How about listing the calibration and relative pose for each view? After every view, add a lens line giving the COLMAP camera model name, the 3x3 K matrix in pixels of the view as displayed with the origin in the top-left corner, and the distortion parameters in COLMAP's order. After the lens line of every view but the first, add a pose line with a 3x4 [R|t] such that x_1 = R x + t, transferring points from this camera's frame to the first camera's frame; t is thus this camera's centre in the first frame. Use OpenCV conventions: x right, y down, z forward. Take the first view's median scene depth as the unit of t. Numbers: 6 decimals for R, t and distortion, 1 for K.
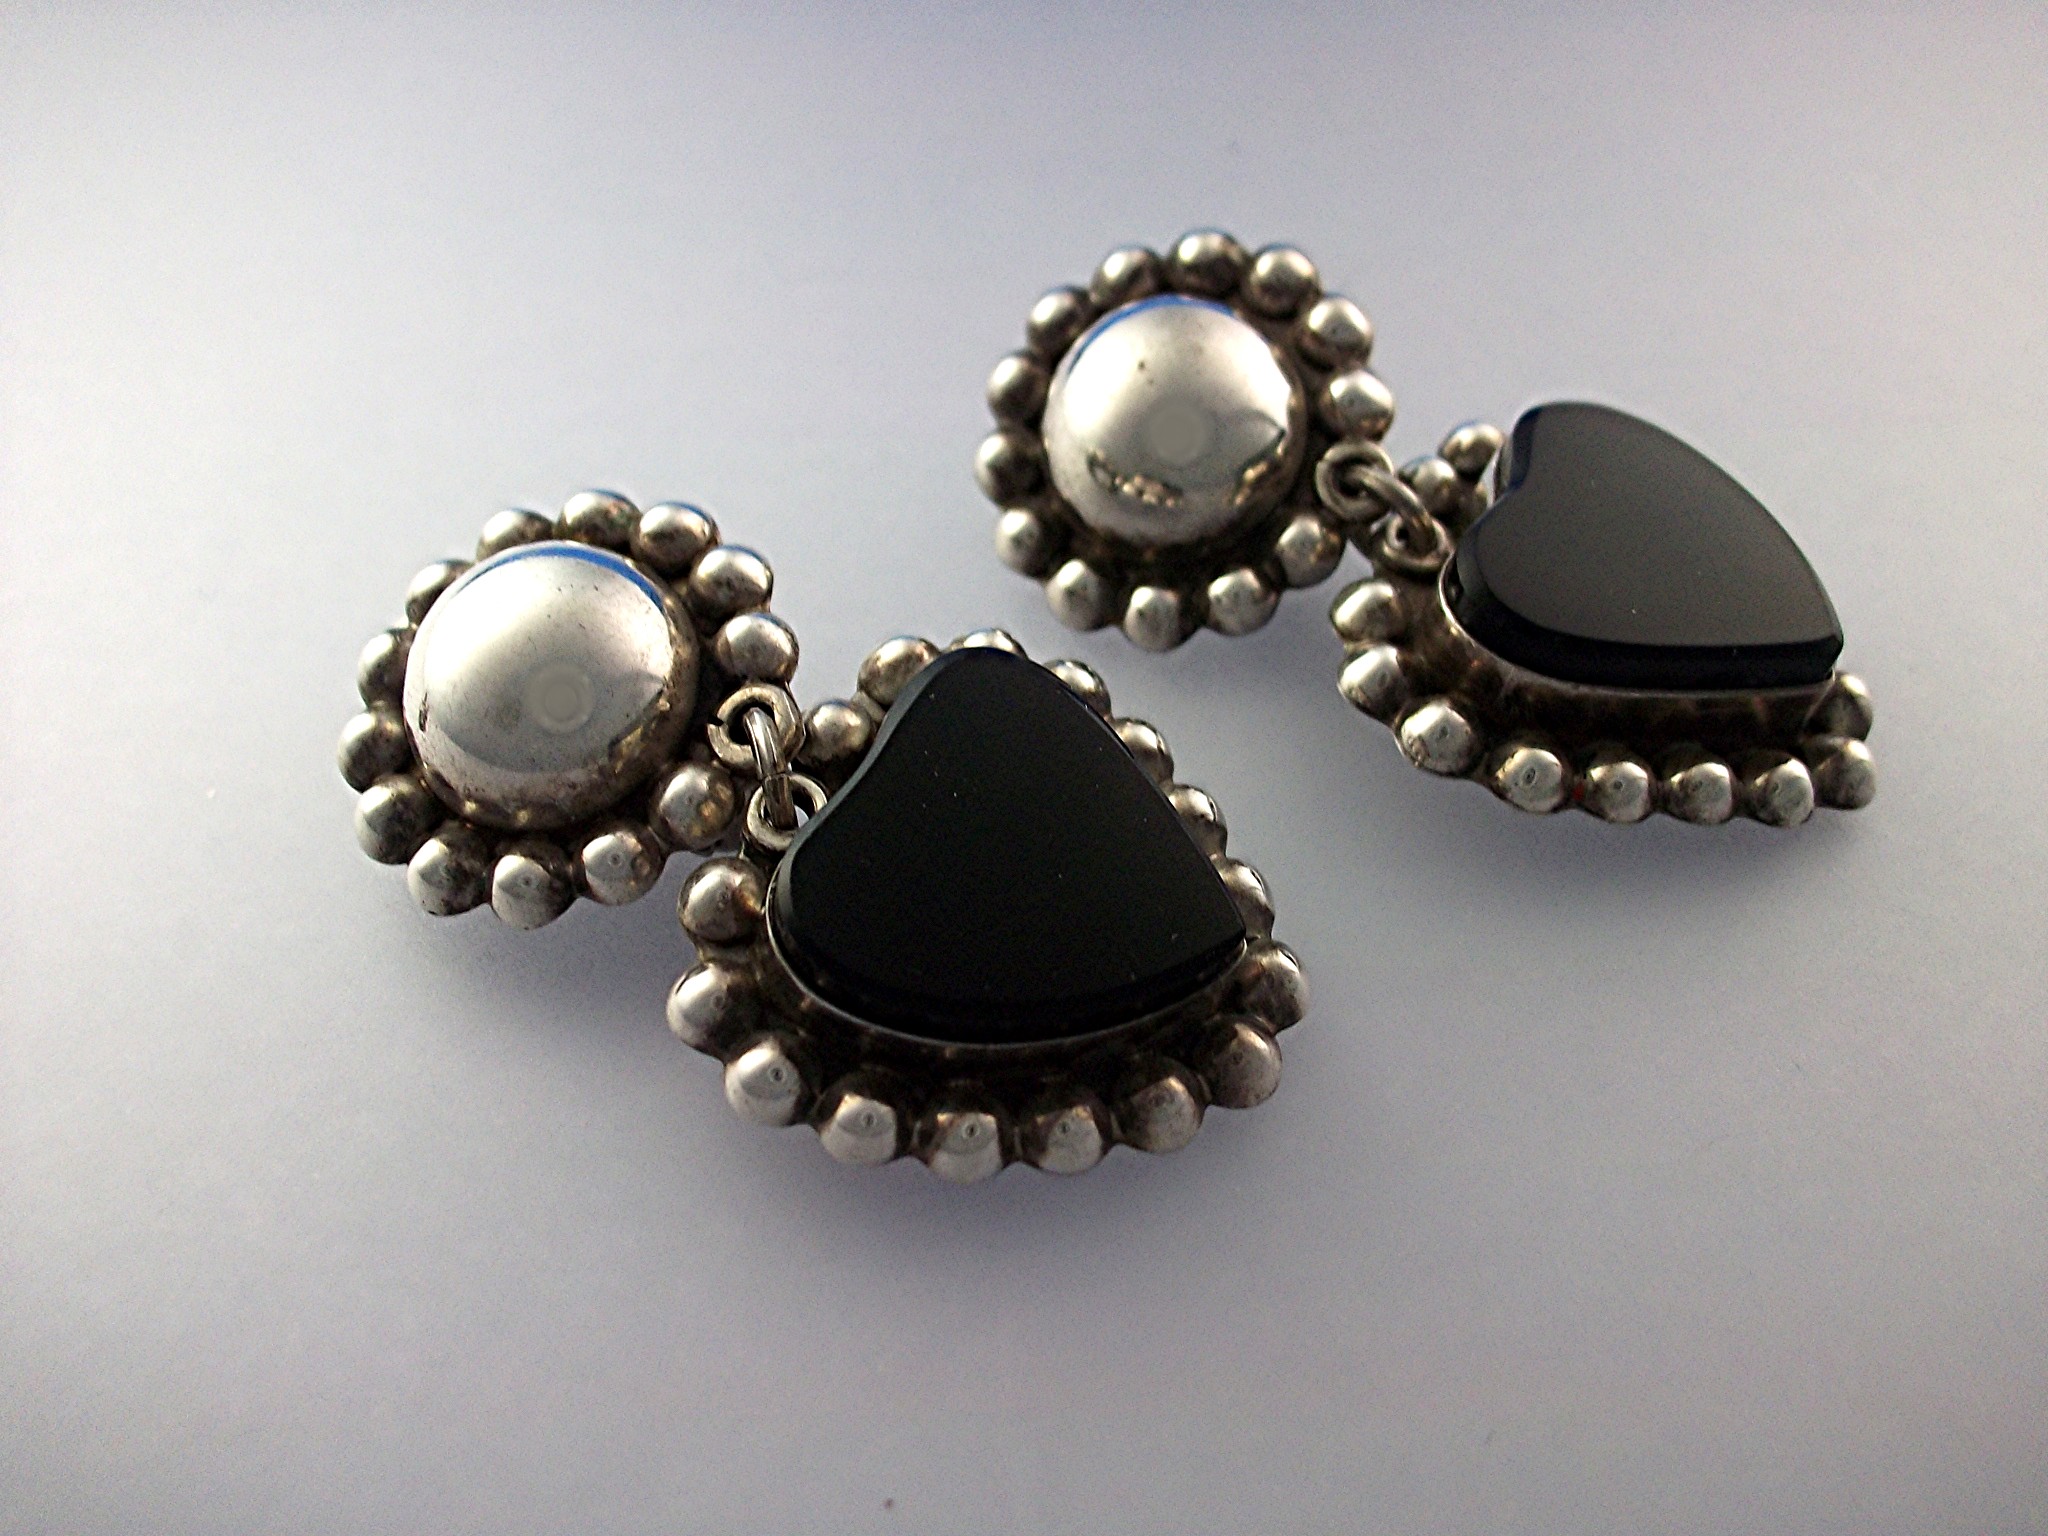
lens RADIAL K [[2212.3, 0, 1030.9], [0, 2212.3, 759.6], [0, 0, 1]] dist [-0.003972, 0.000000]
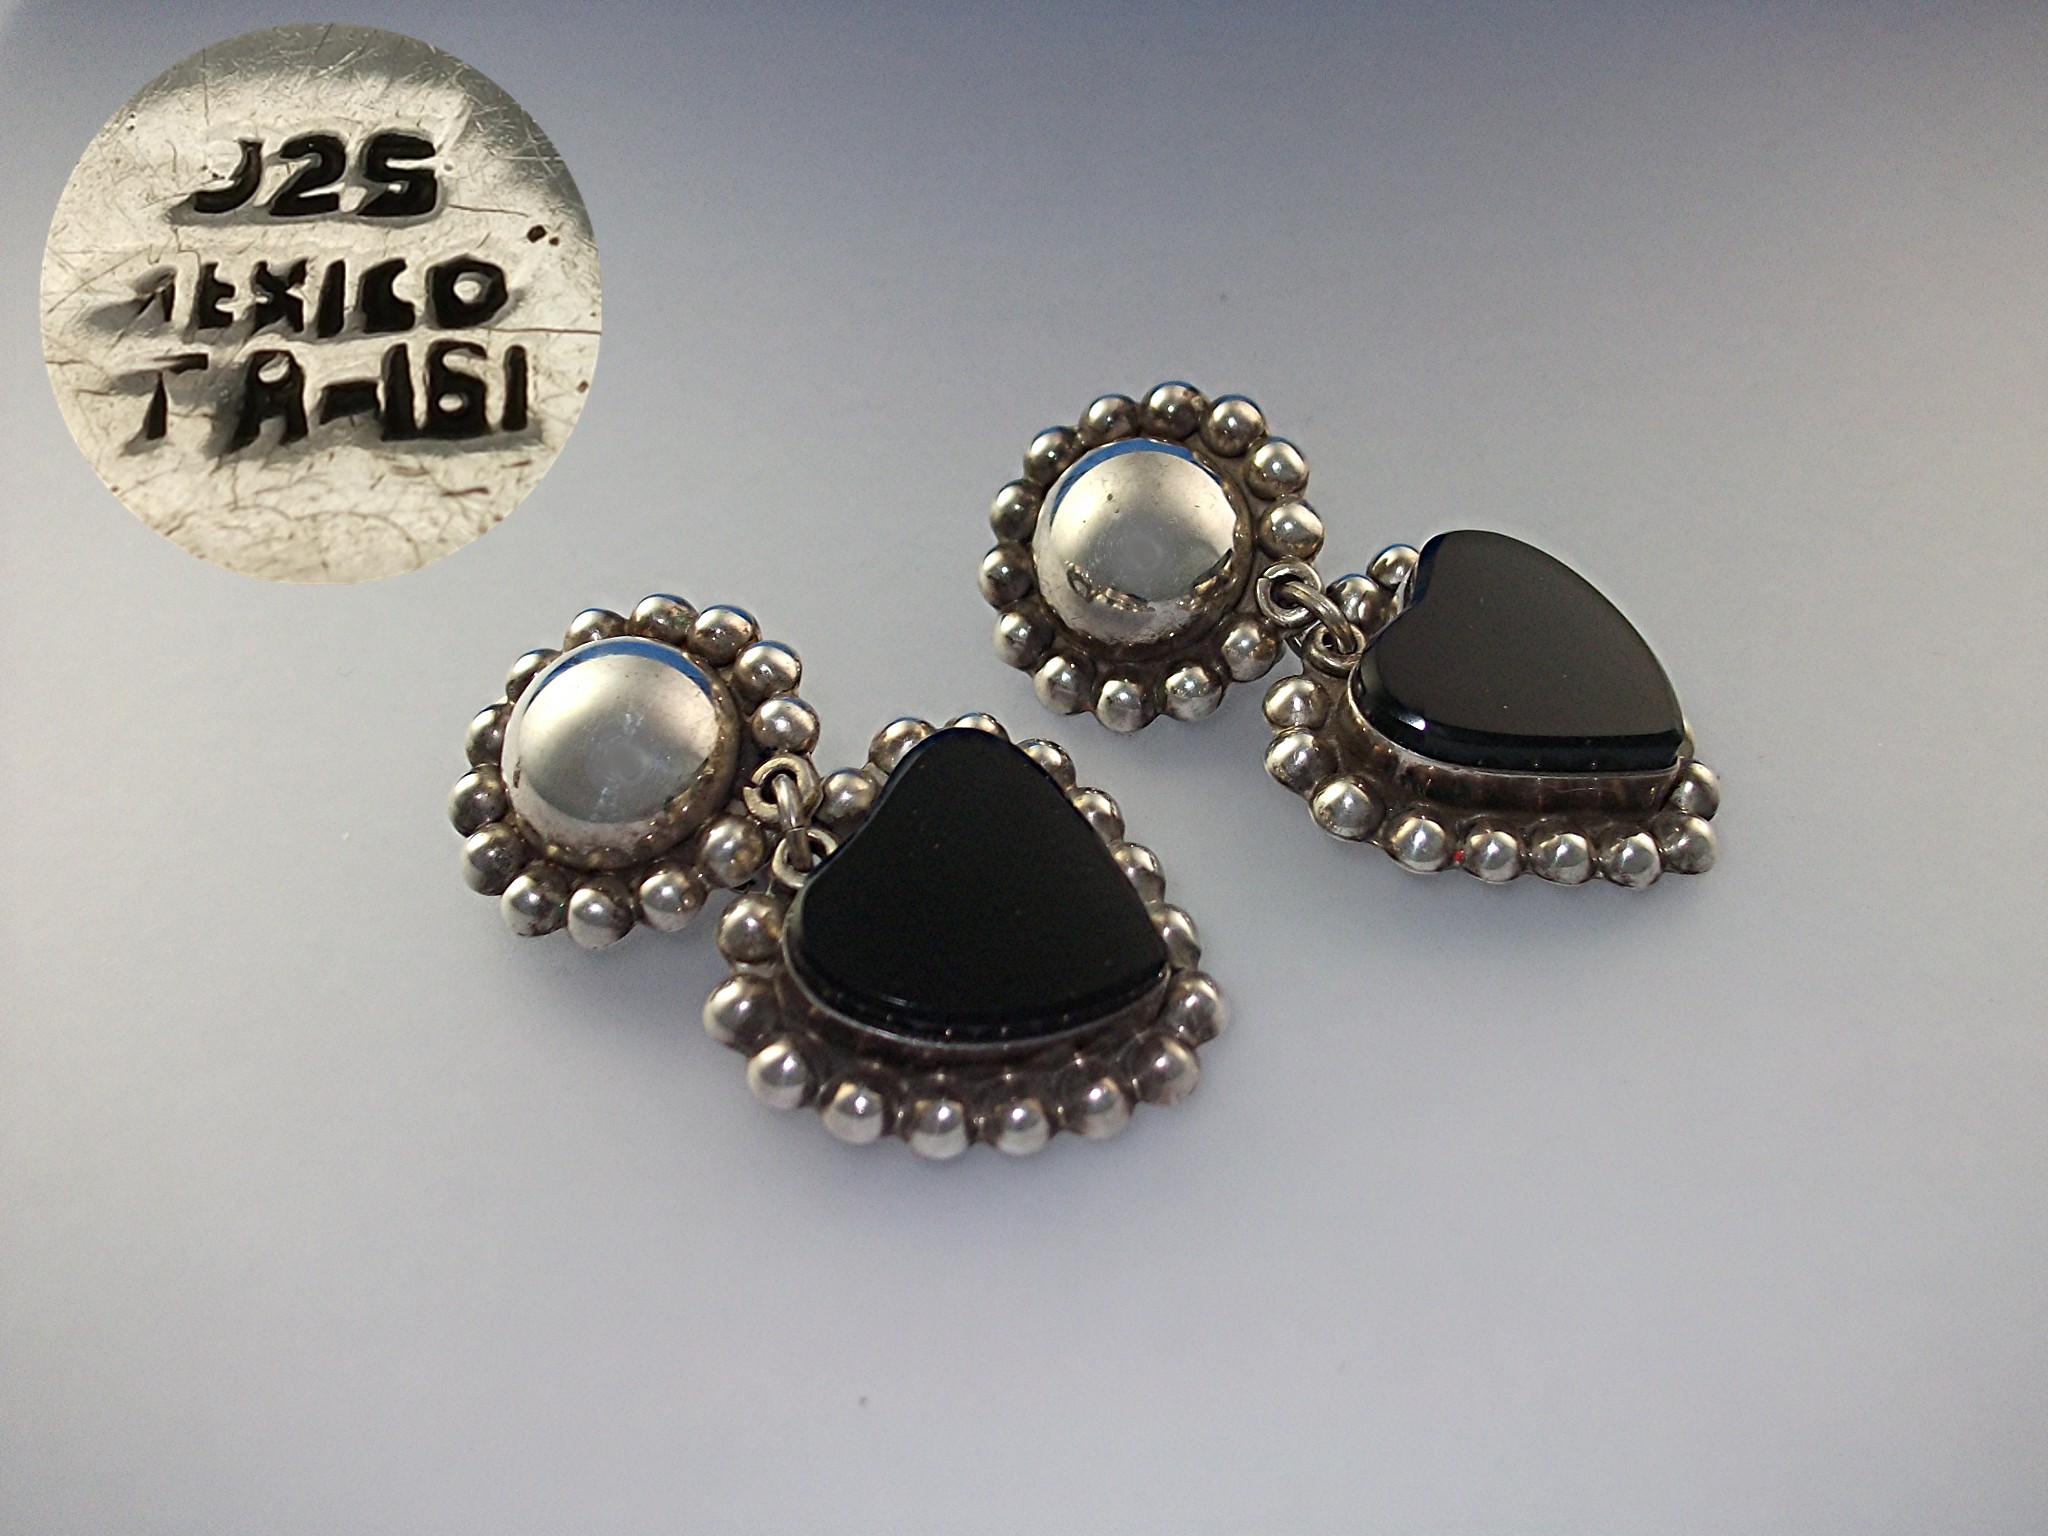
lens RADIAL K [[2212.3, 0, 1017.6], [0, 2212.3, 773.1], [0, 0, 1]] dist [-0.003972, 0.000000]
pose [[0.998748, 0.017378, -0.046913, 0.062261], [-0.018739, 0.999411, -0.028745, 0.008801], [0.046386, 0.029588, 0.998485, -0.220296]]
